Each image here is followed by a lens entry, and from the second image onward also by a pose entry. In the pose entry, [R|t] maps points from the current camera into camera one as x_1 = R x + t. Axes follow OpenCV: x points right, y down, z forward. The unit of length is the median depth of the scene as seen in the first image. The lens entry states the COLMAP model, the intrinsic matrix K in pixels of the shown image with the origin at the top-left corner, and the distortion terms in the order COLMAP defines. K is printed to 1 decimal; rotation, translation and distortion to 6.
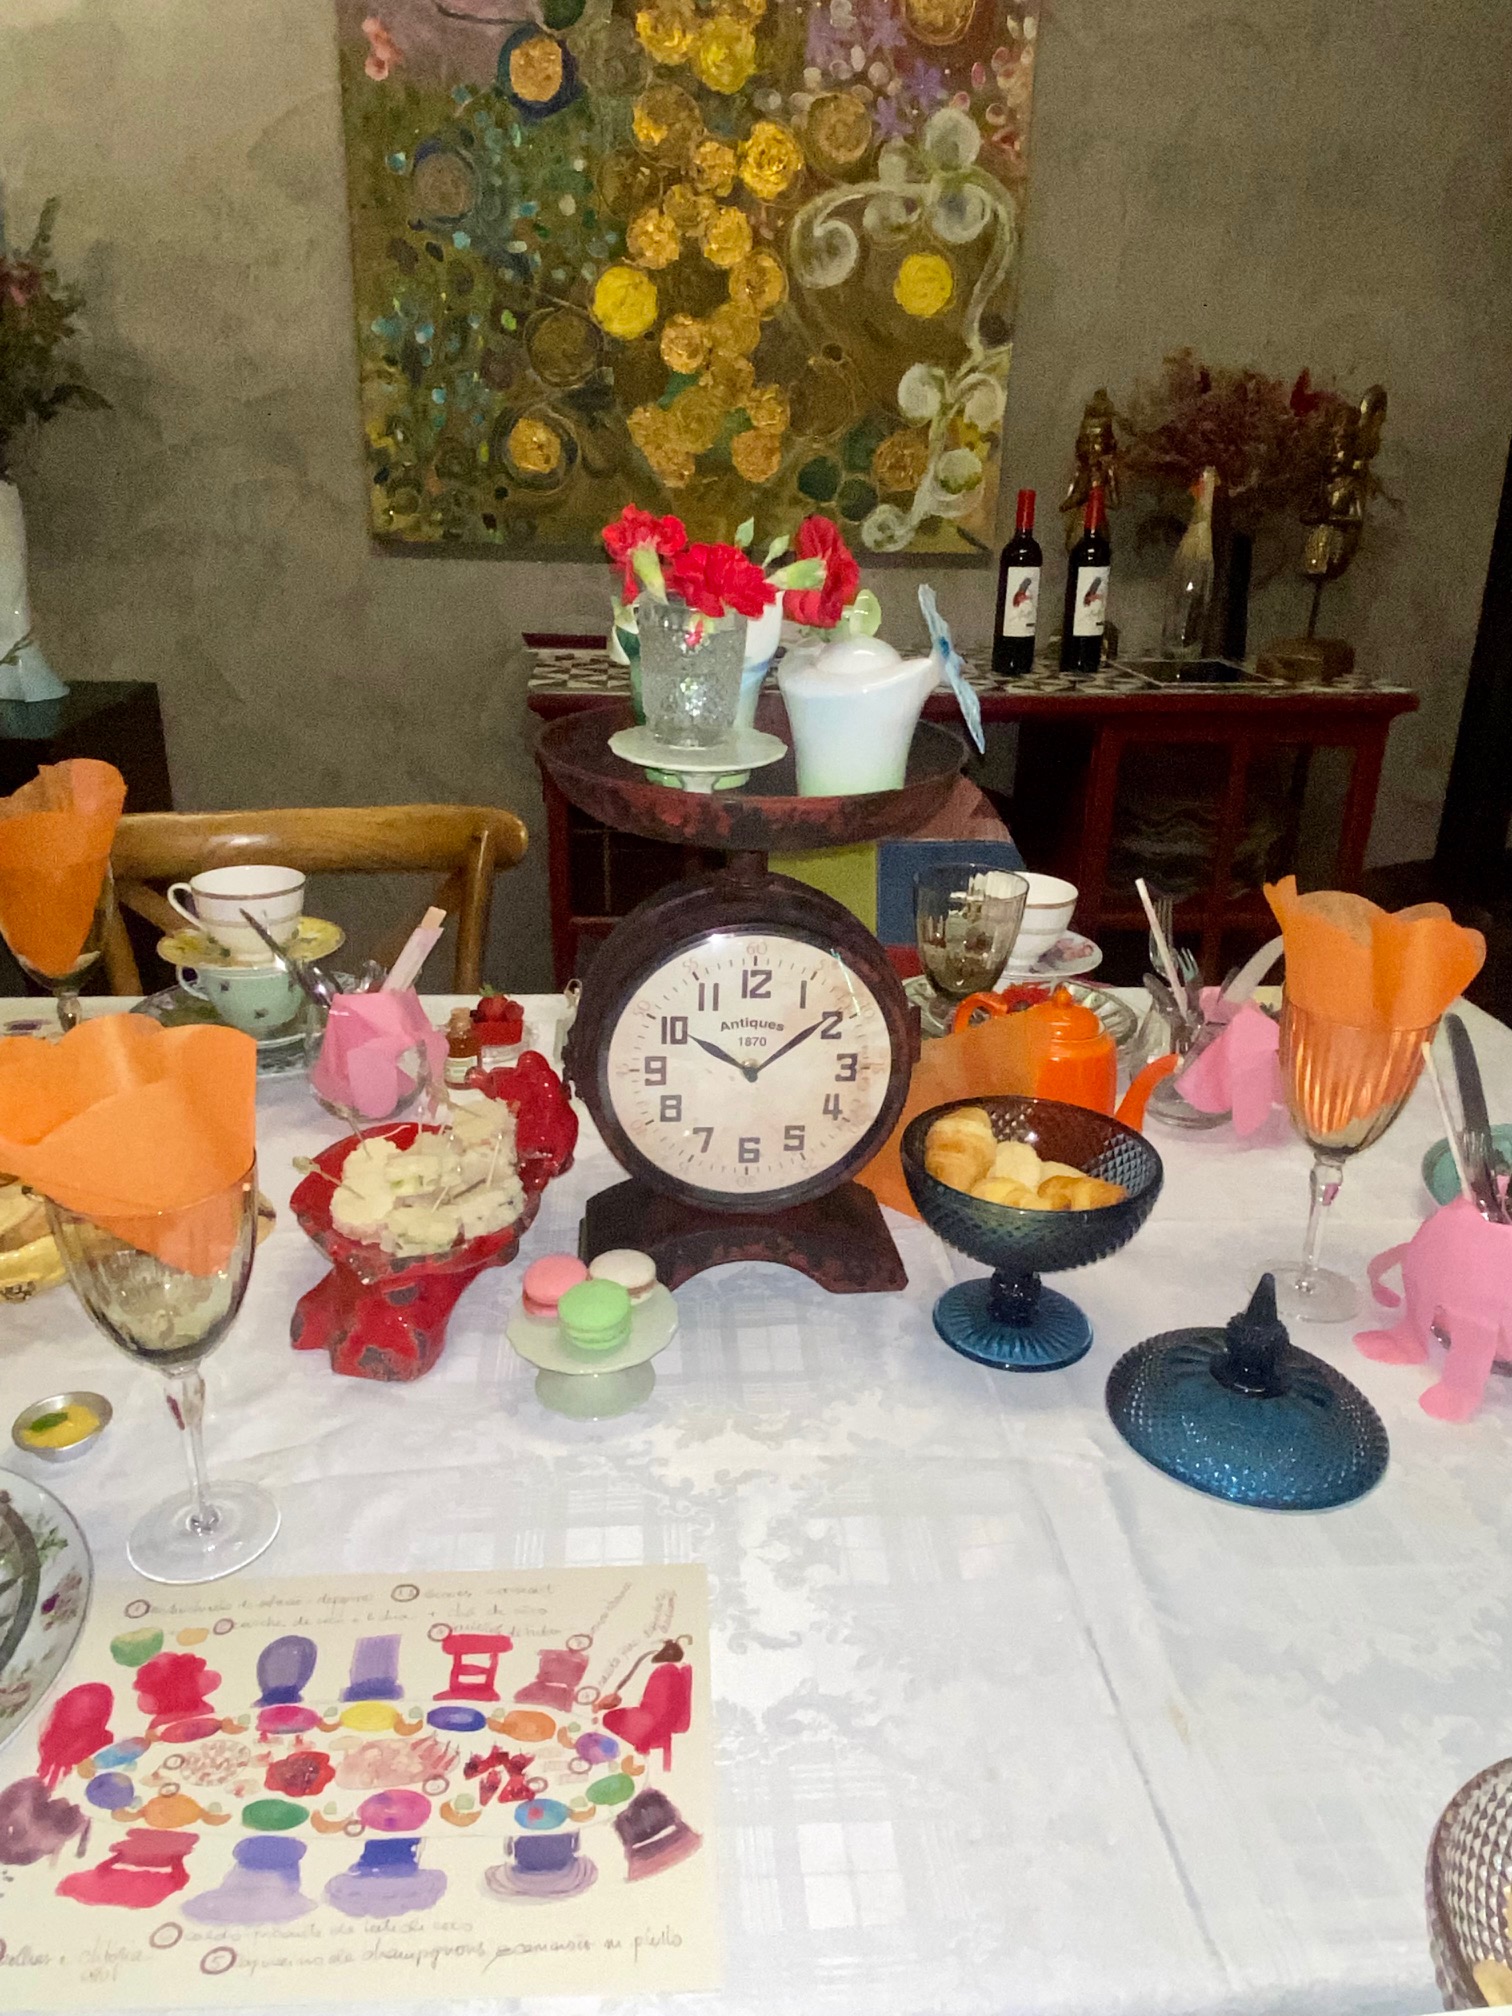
lens RADIAL K [[1471.0, 0, 730.5], [0, 1471.0, 999.5], [0, 0, 1]] dist [0.086271, -0.099680]
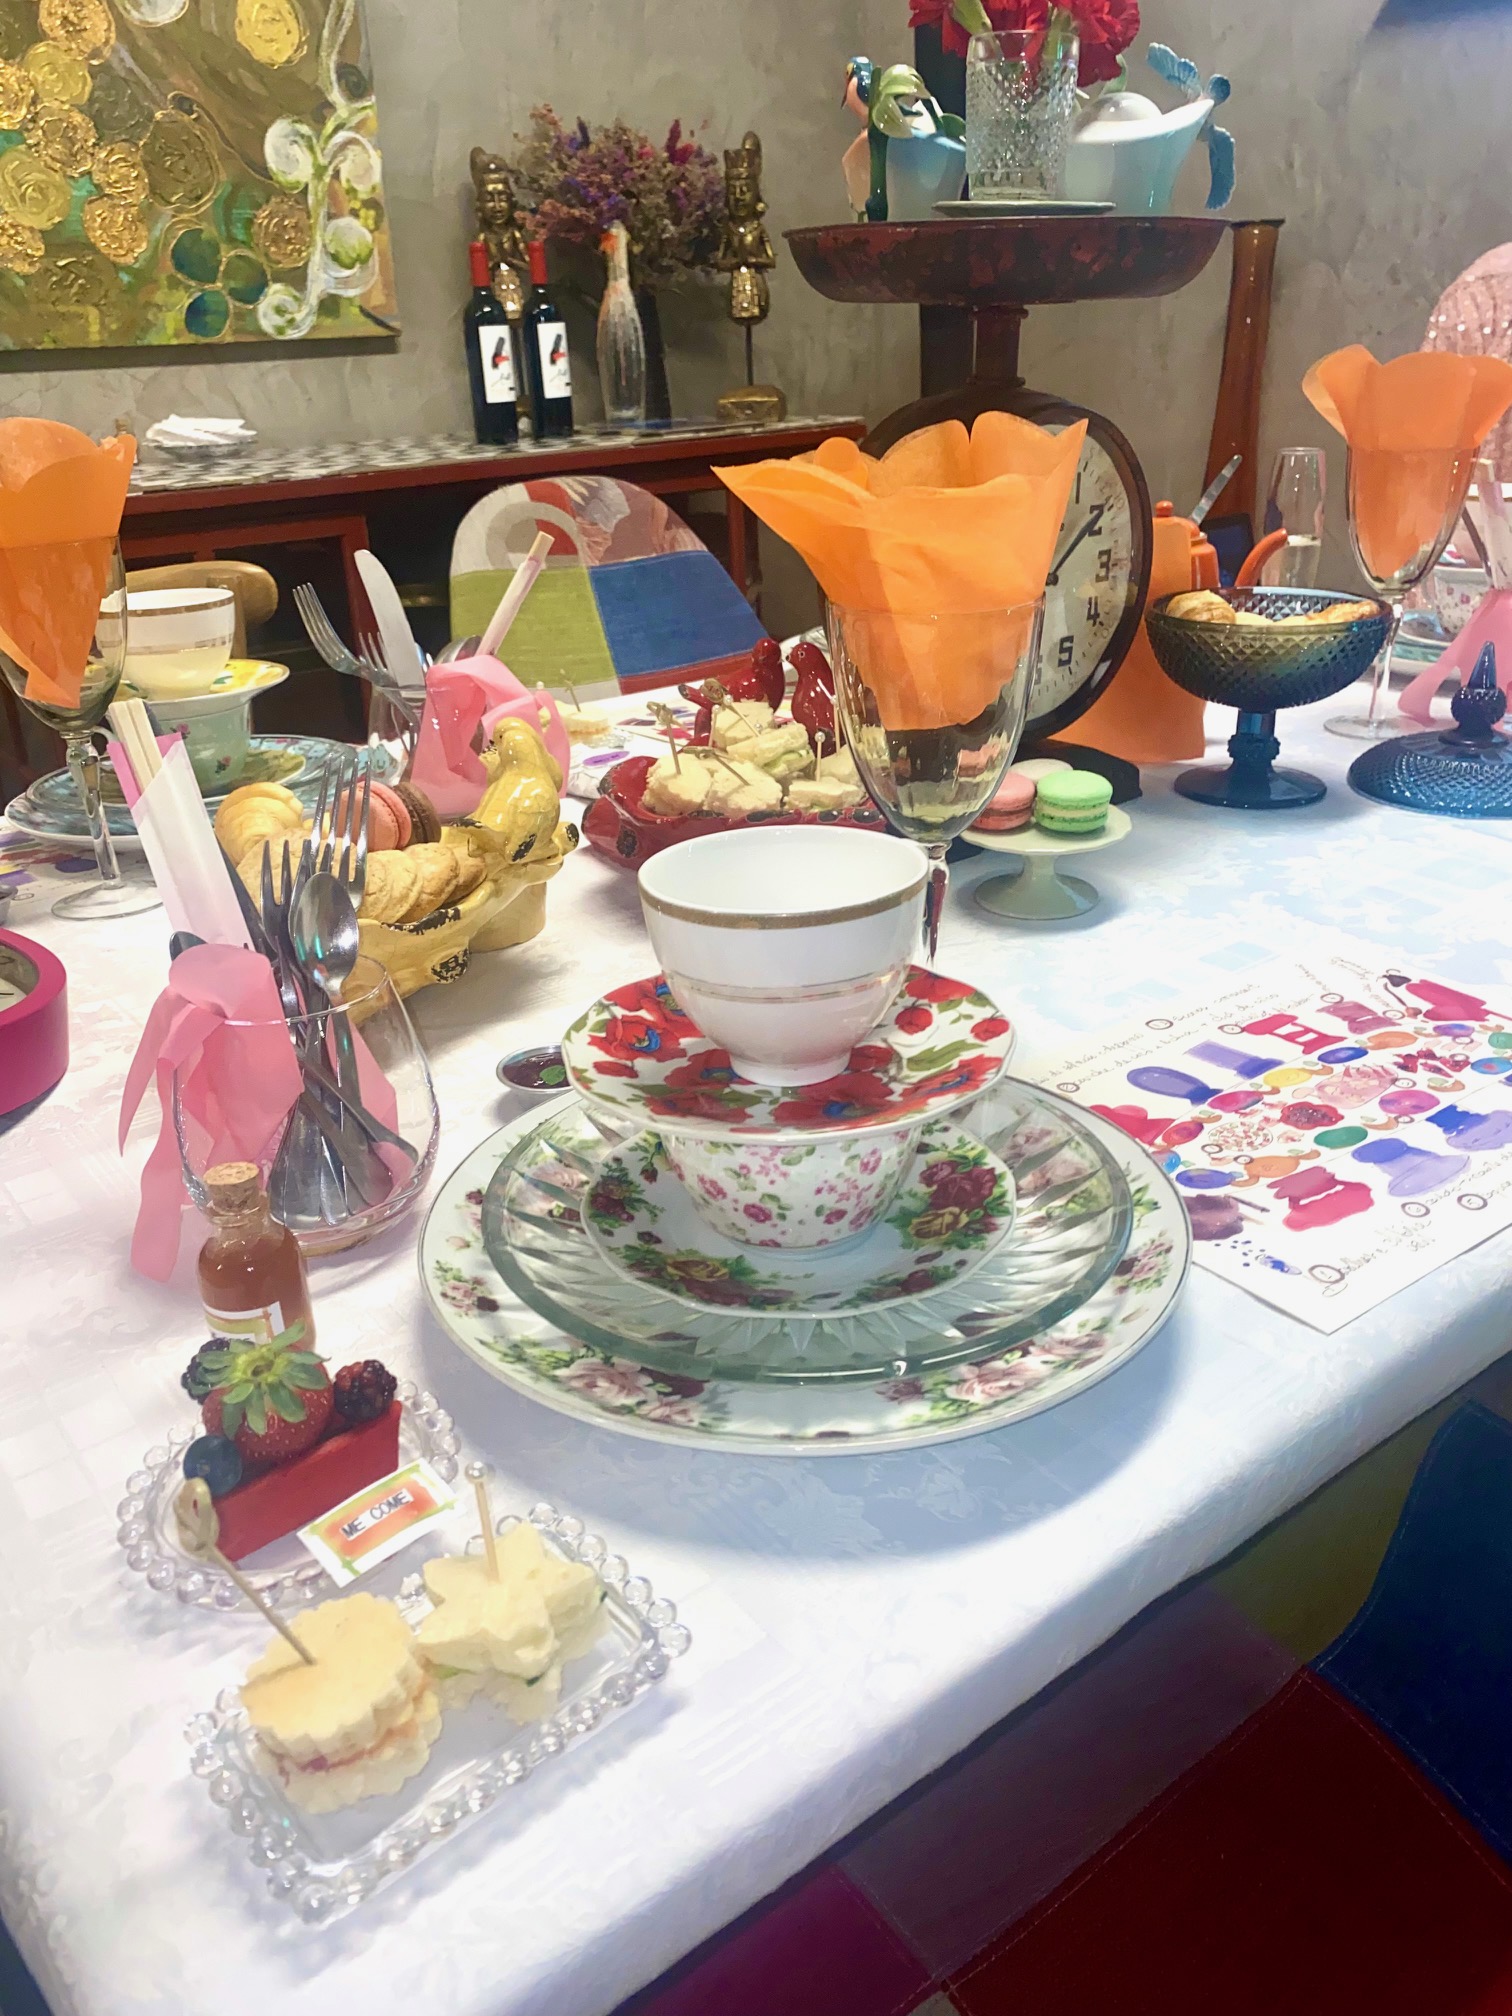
lens RADIAL K [[1581.1, 0, 756.0], [0, 1581.1, 1008.0], [0, 0, 1]] dist [0.007199, -0.004986]
pose [[0.828663, -0.272064, 0.489182, -0.249817], [0.252703, 0.961637, 0.106752, 0.054860], [-0.499459, 0.035156, 0.865624, 0.060217]]
